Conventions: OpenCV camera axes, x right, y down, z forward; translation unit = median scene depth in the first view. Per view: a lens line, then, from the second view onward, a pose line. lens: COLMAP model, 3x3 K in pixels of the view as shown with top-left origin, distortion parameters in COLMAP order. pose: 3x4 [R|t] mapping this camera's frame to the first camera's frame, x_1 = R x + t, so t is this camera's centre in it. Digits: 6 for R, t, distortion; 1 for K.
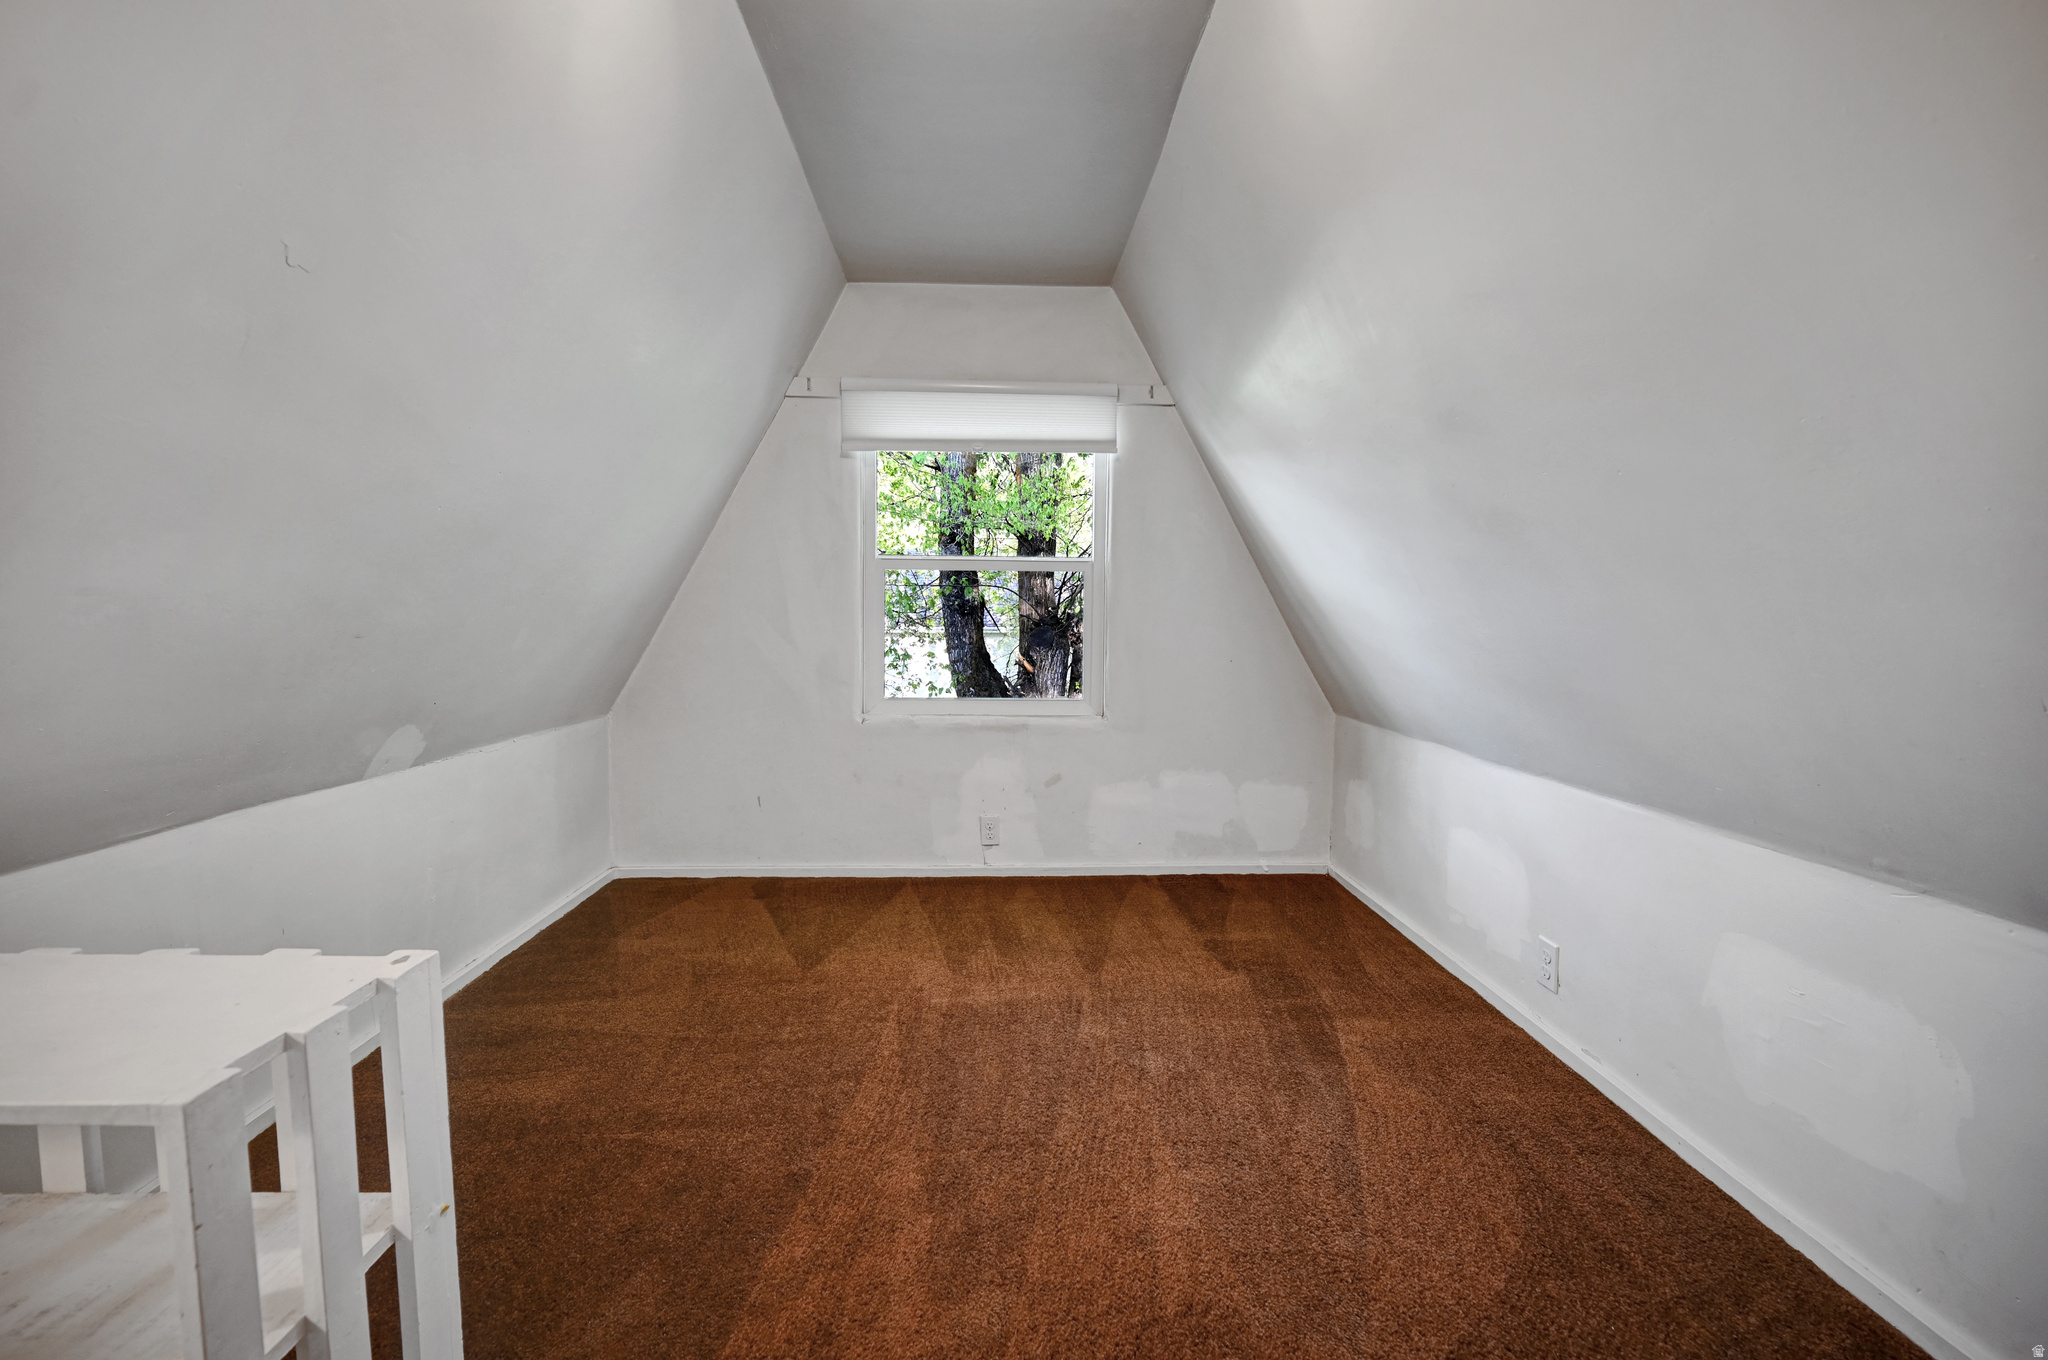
lens RADIAL K [[819.1, 0, 1012.4], [0, 819.1, 666.6], [0, 0, 1]] dist [0.000657, -0.000144]
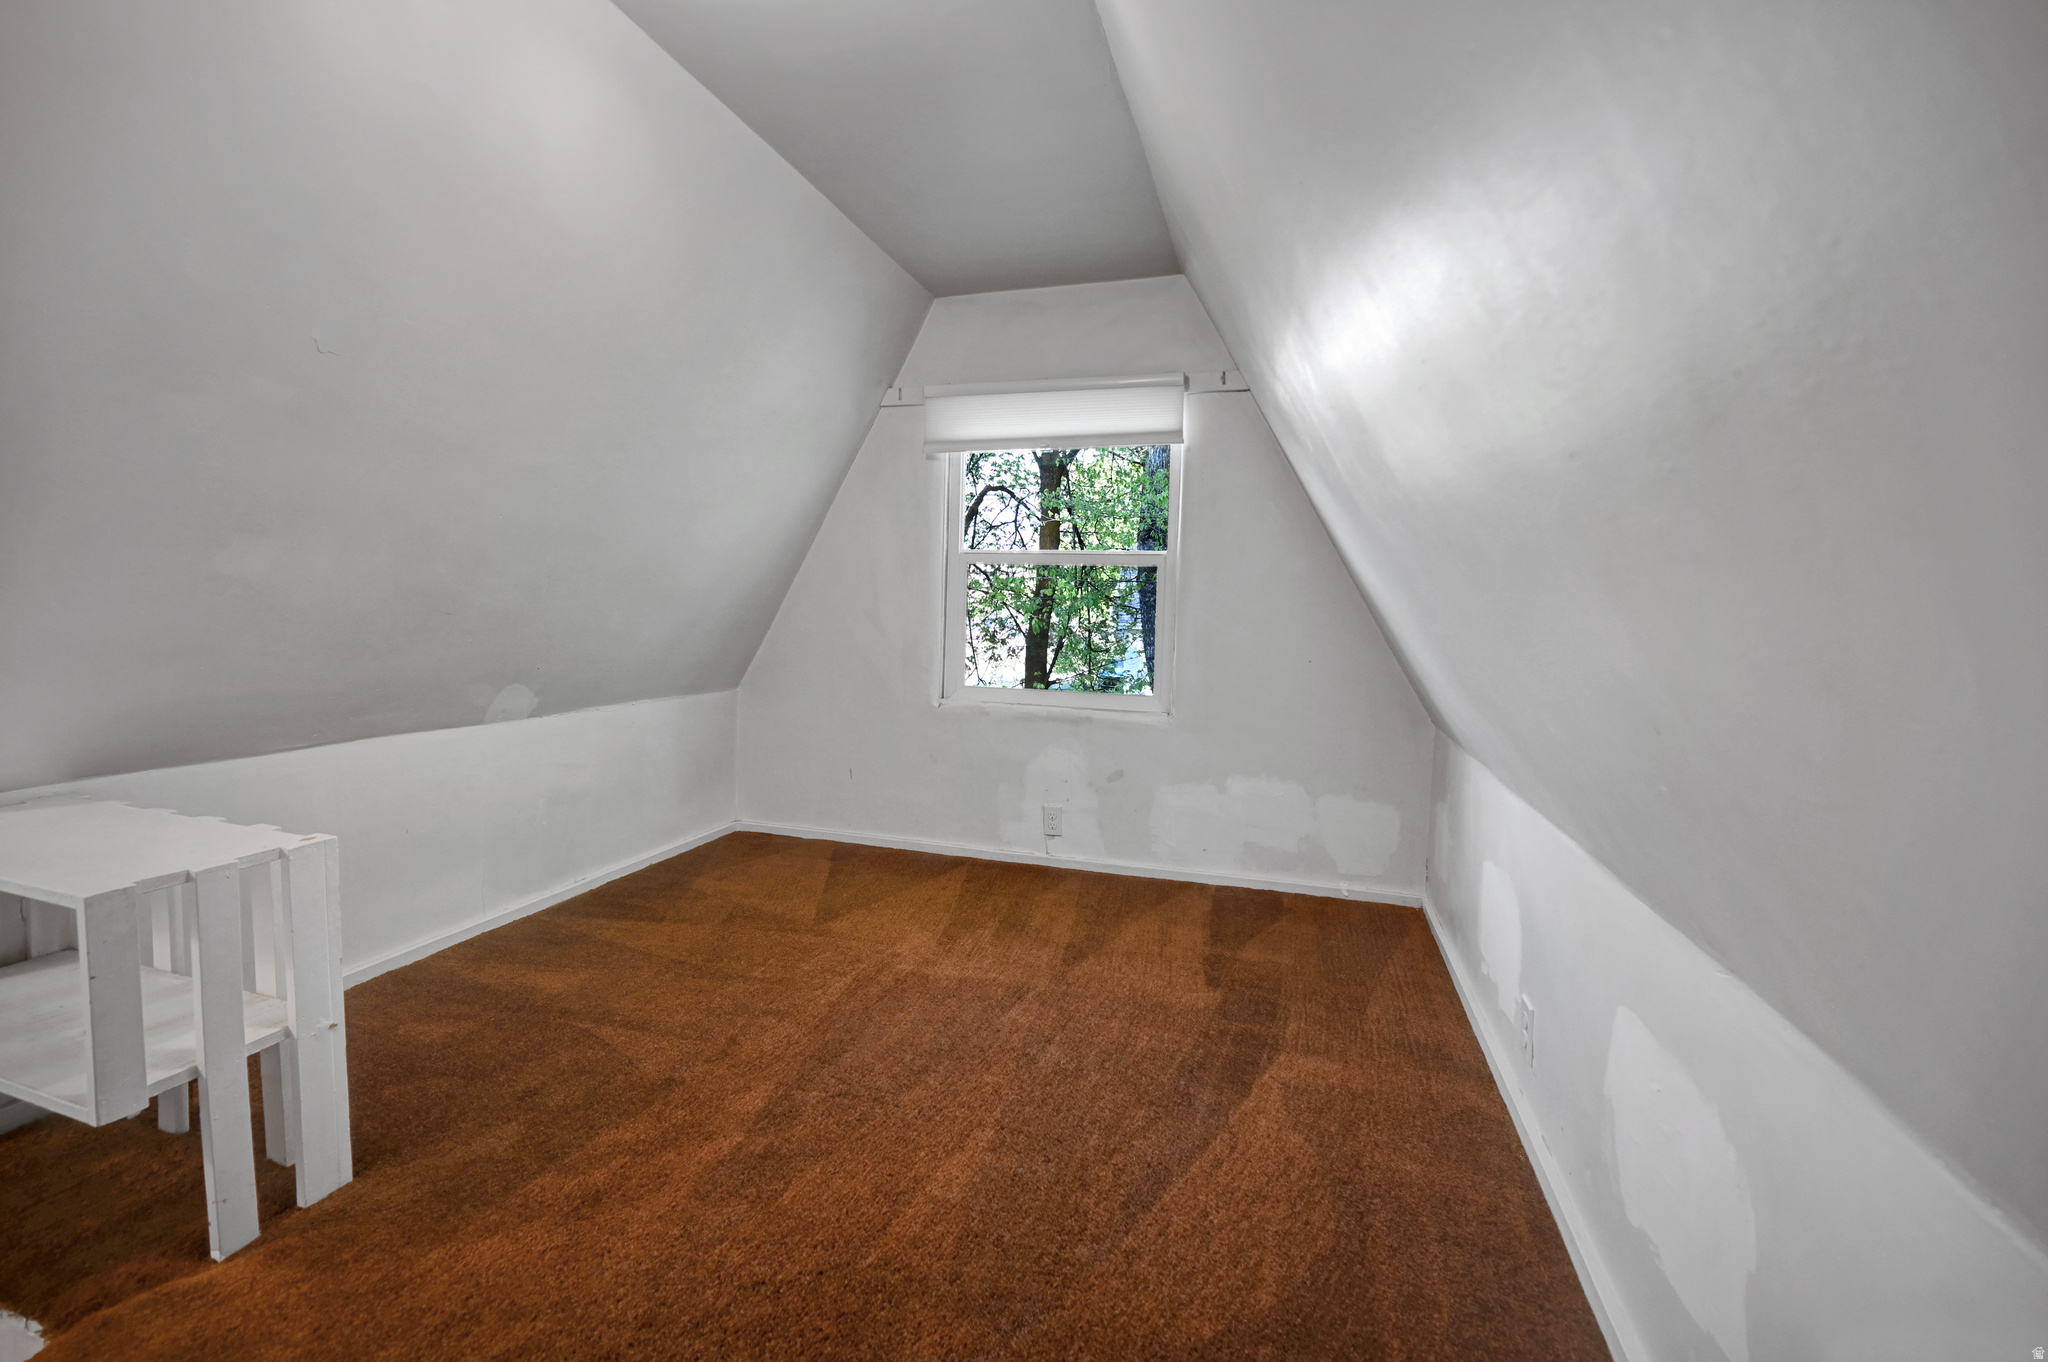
lens RADIAL K [[836.3, 0, 1027.2], [0, 836.3, 641.5], [0, 0, 1]] dist [0.001641, 0.000107]
pose [[0.945708, 0.027656, -0.323840, 0.316568], [-0.036071, 0.999149, -0.020011, 0.001352], [0.323011, 0.030606, 0.945900, 0.009577]]
